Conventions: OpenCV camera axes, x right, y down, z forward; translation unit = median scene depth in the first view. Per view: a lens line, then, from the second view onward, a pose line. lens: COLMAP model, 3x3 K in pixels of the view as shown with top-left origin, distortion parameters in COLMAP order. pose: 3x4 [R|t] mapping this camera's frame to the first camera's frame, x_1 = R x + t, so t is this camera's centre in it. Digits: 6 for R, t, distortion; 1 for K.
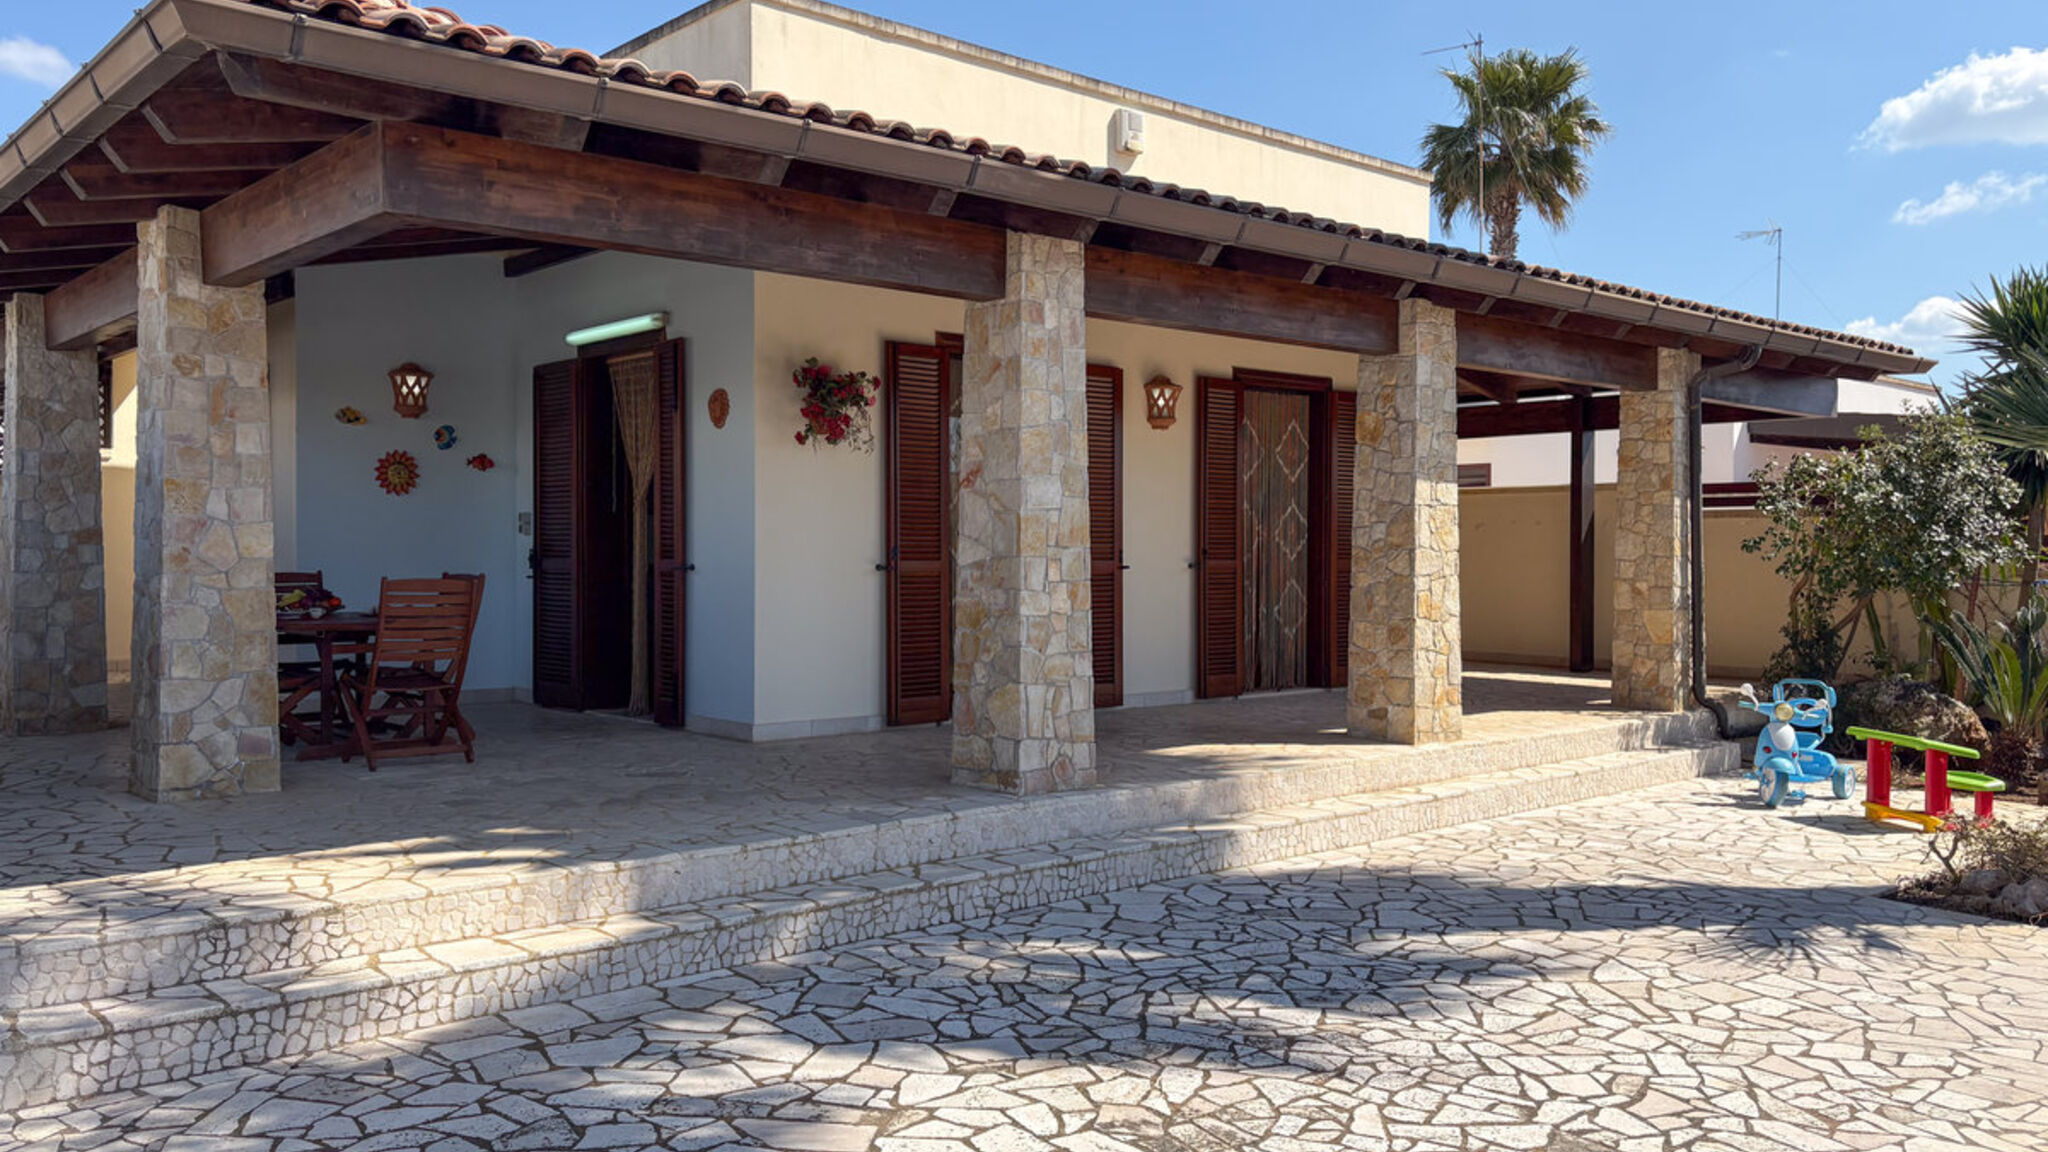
lens RADIAL K [[1567.3, 0, 1017.8], [0, 1567.3, 578.9], [0, 0, 1]] dist [0.030957, -0.008452]
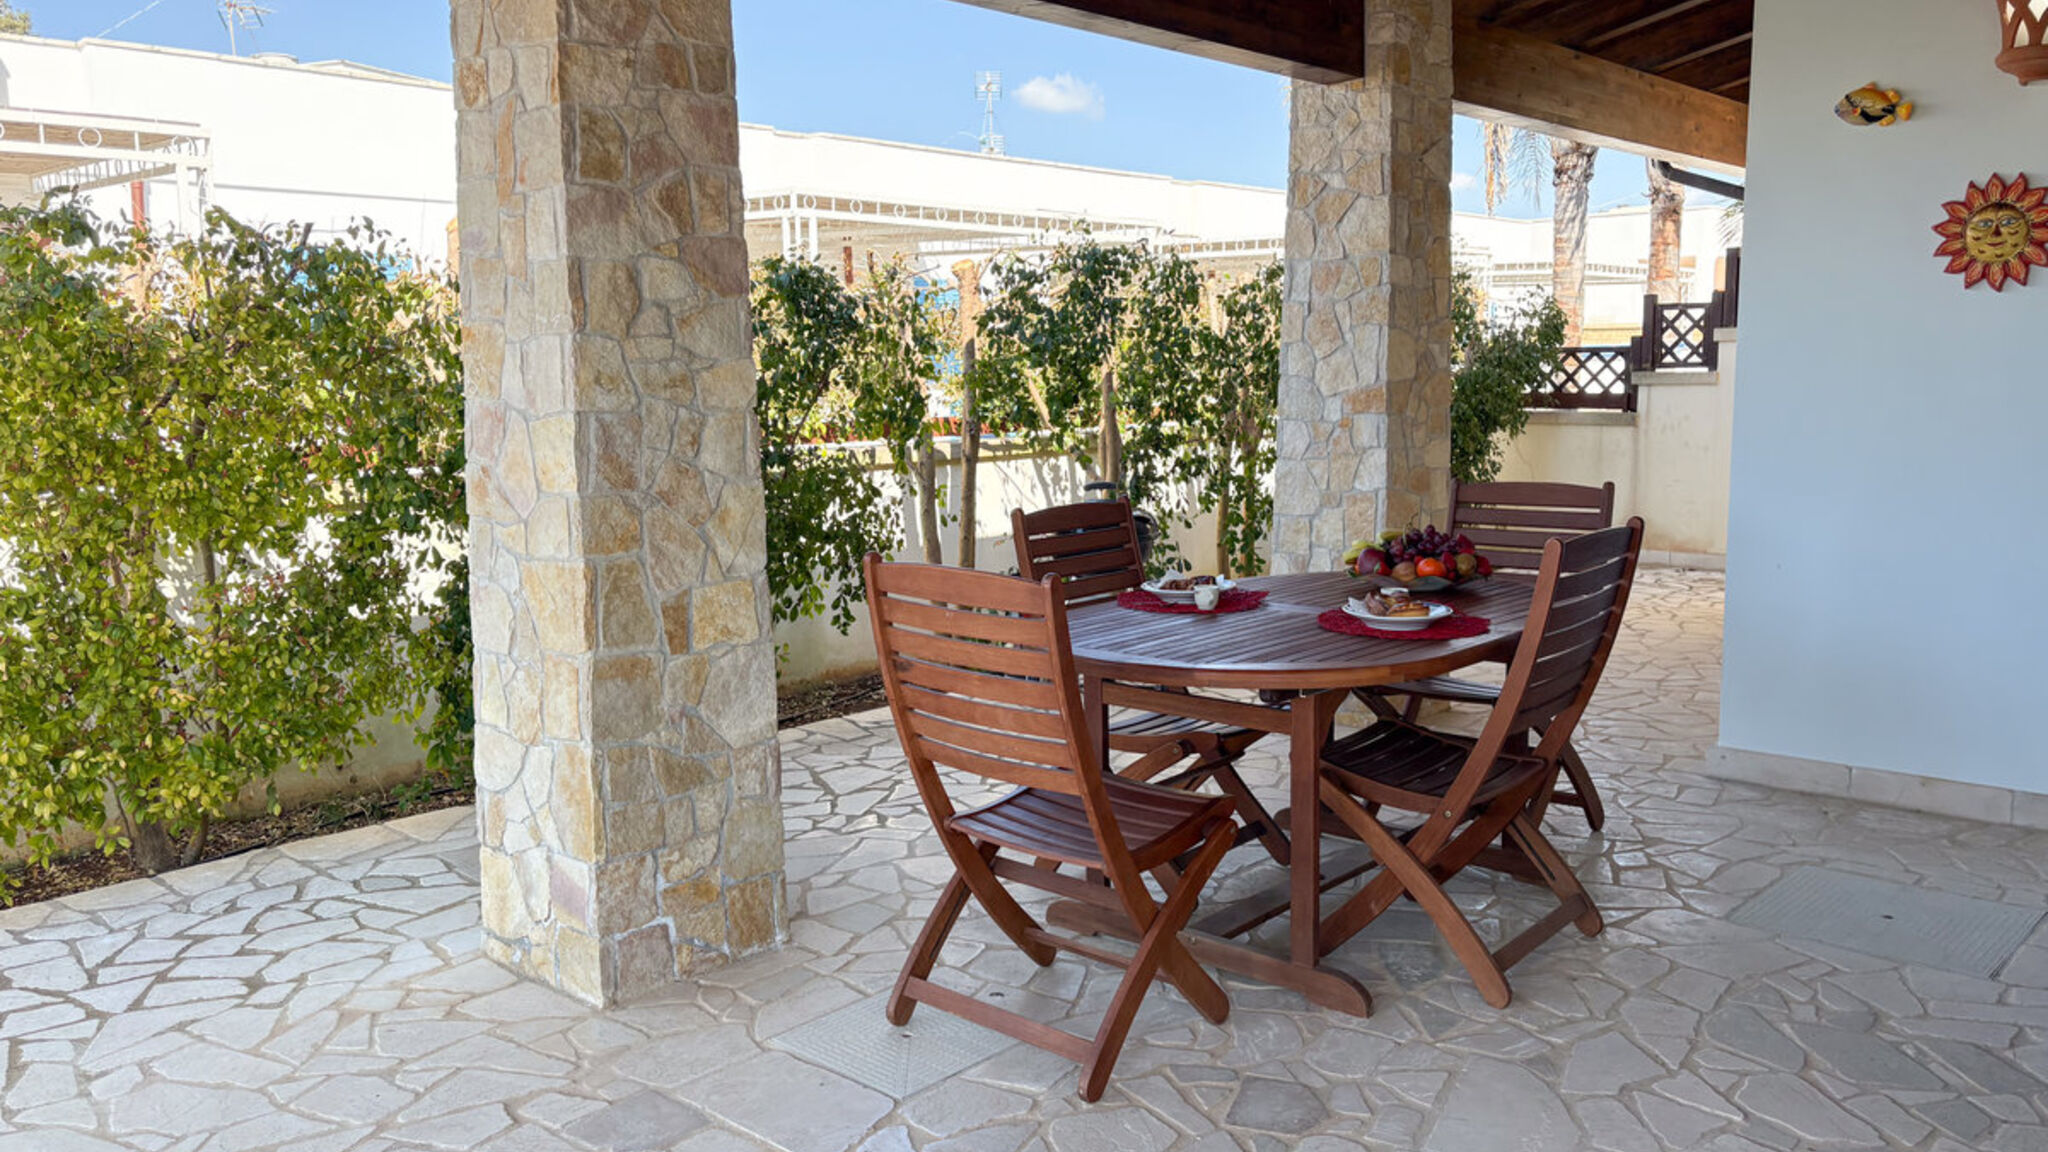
lens RADIAL K [[1527.1, 0, 1018.9], [0, 1527.1, 602.8], [0, 0, 1]] dist [0.031981, -0.002104]
pose [[0.084546, 0.150417, -0.985001, -0.033406], [-0.007203, 0.988607, 0.150349, -0.048010], [0.996394, -0.005617, 0.084666, 1.056314]]
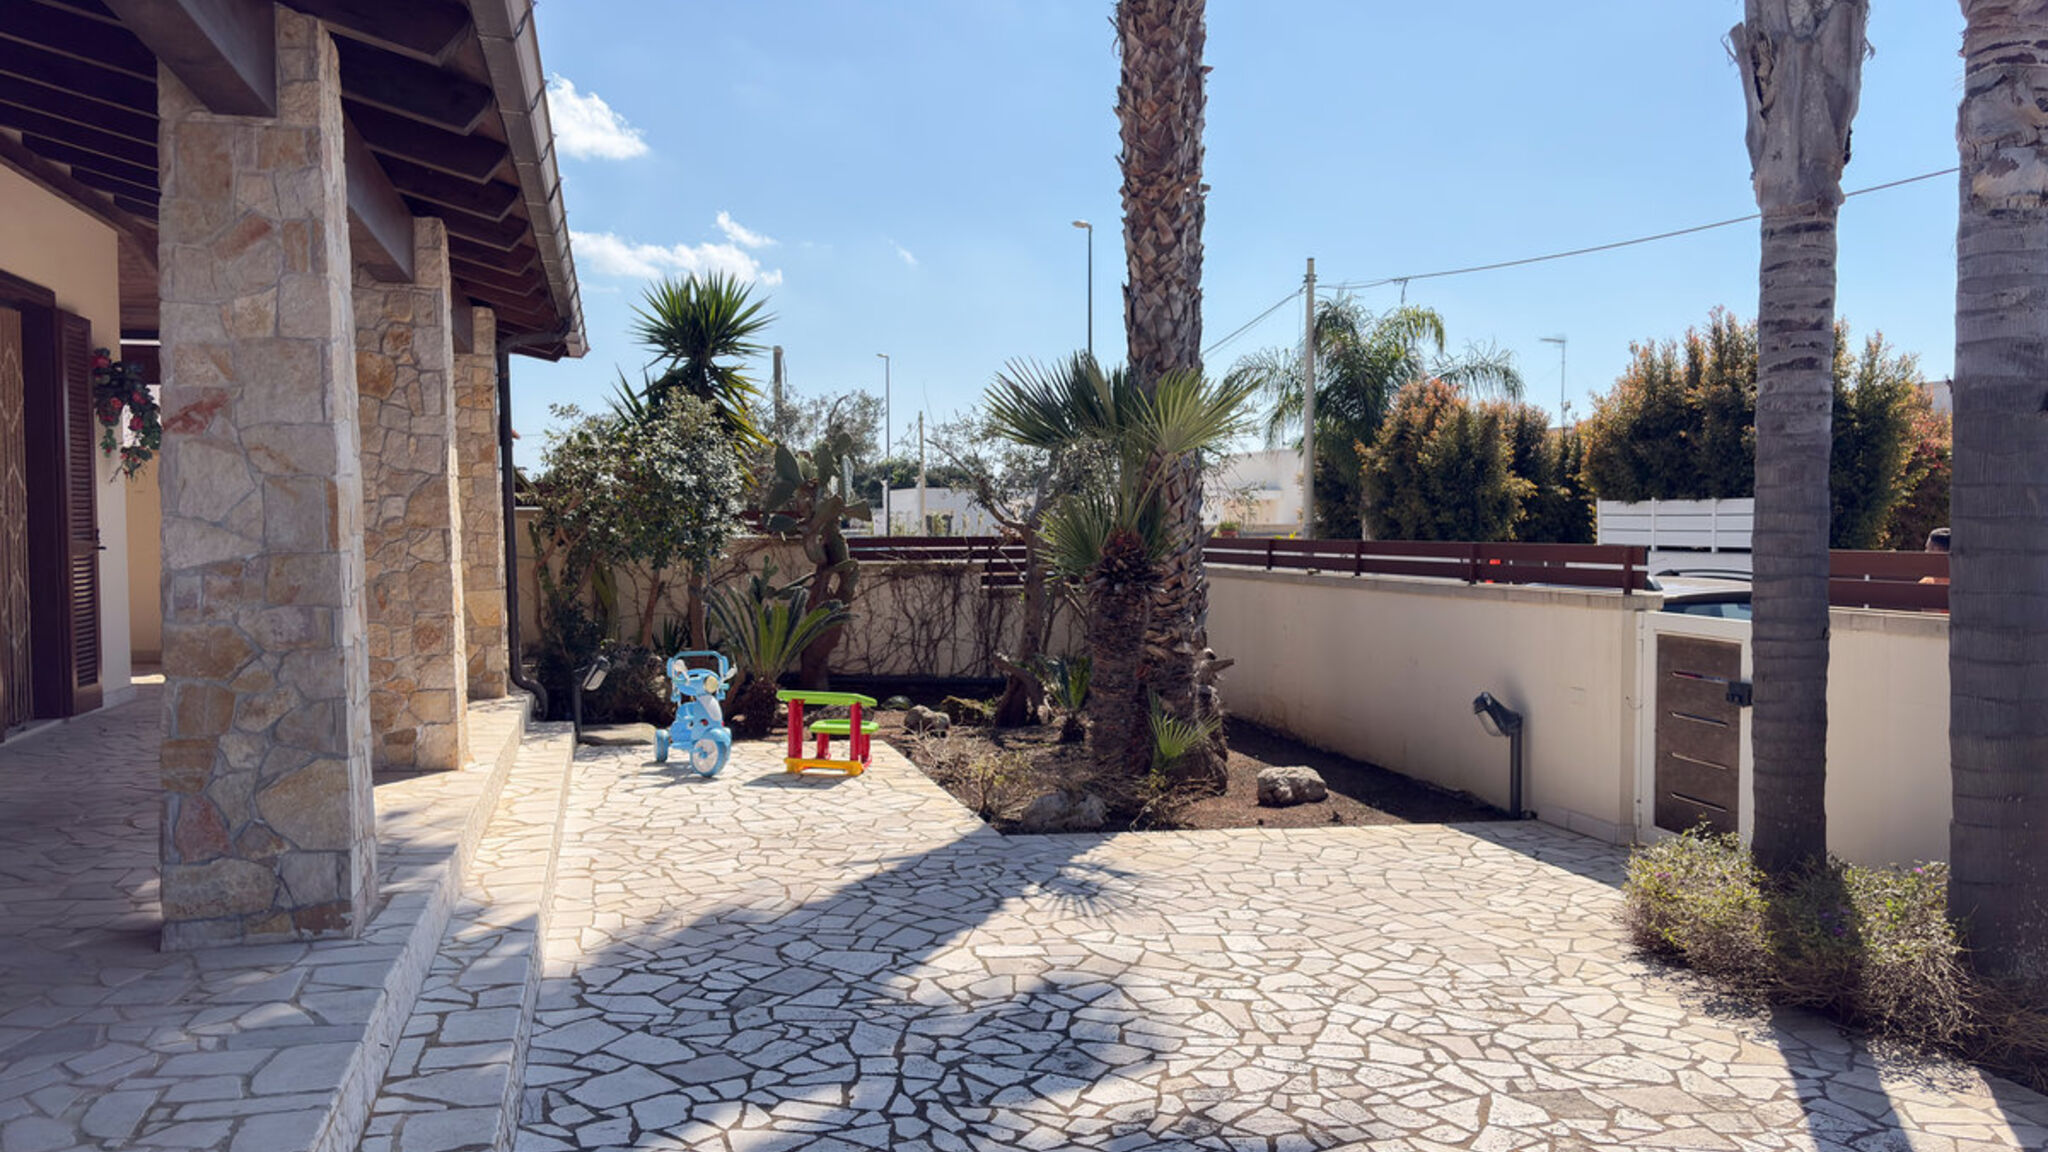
lens RADIAL K [[1527.1, 0, 1018.9], [0, 1527.1, 602.8], [0, 0, 1]] dist [0.031981, -0.002104]
pose [[0.454739, -0.050984, 0.889164, -0.402296], [0.015886, 0.998666, 0.049138, -0.019628], [-0.890483, -0.008220, 0.454942, 0.472481]]
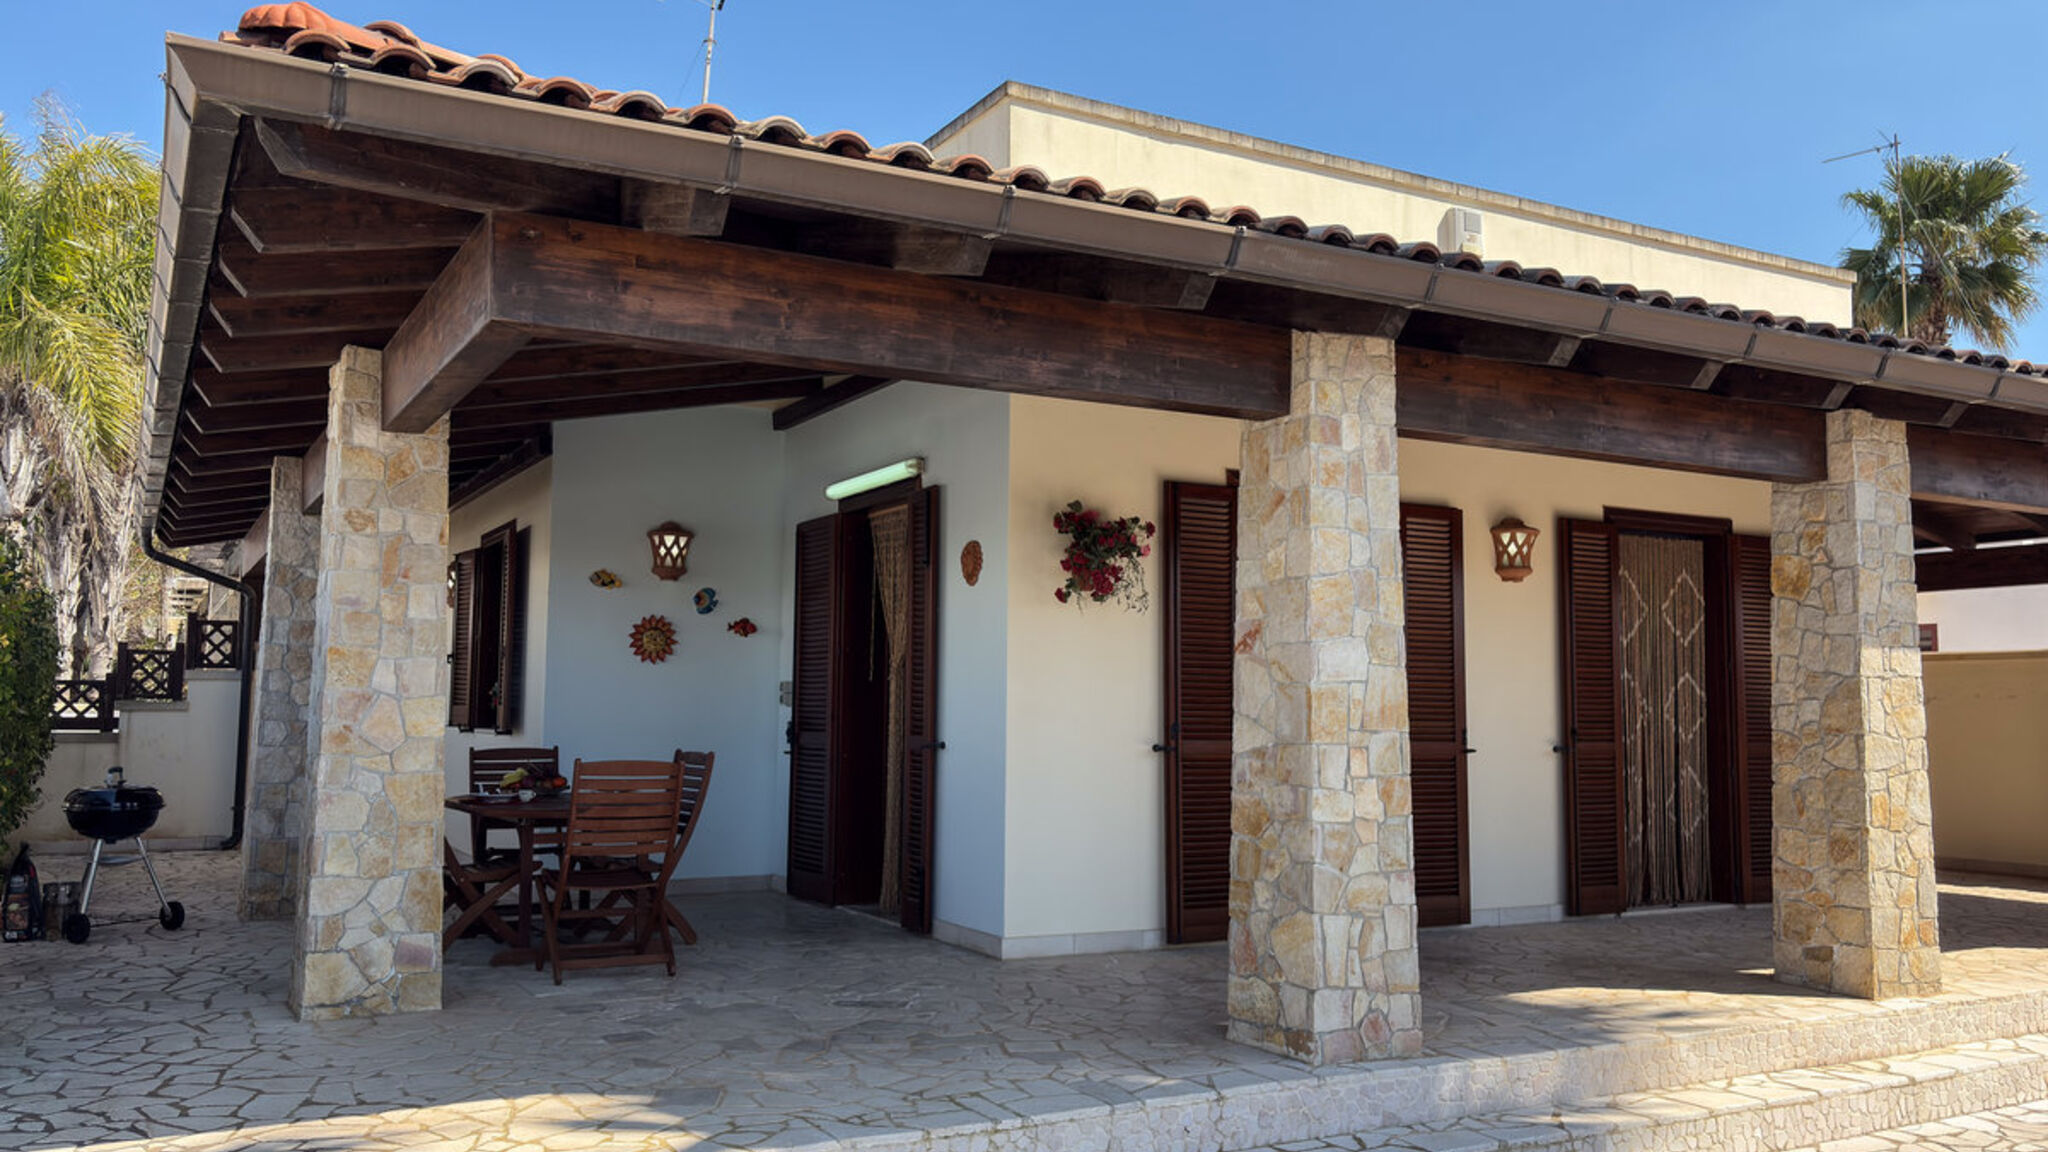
lens RADIAL K [[1581.2, 0, 1014.6], [0, 1581.2, 581.9], [0, 0, 1]] dist [0.020991, -0.007095]
pose [[0.975235, -0.011673, -0.220865, 0.030652], [-0.010993, 0.994814, -0.101115, -0.013130], [0.220900, 0.101039, 0.970049, 0.201267]]
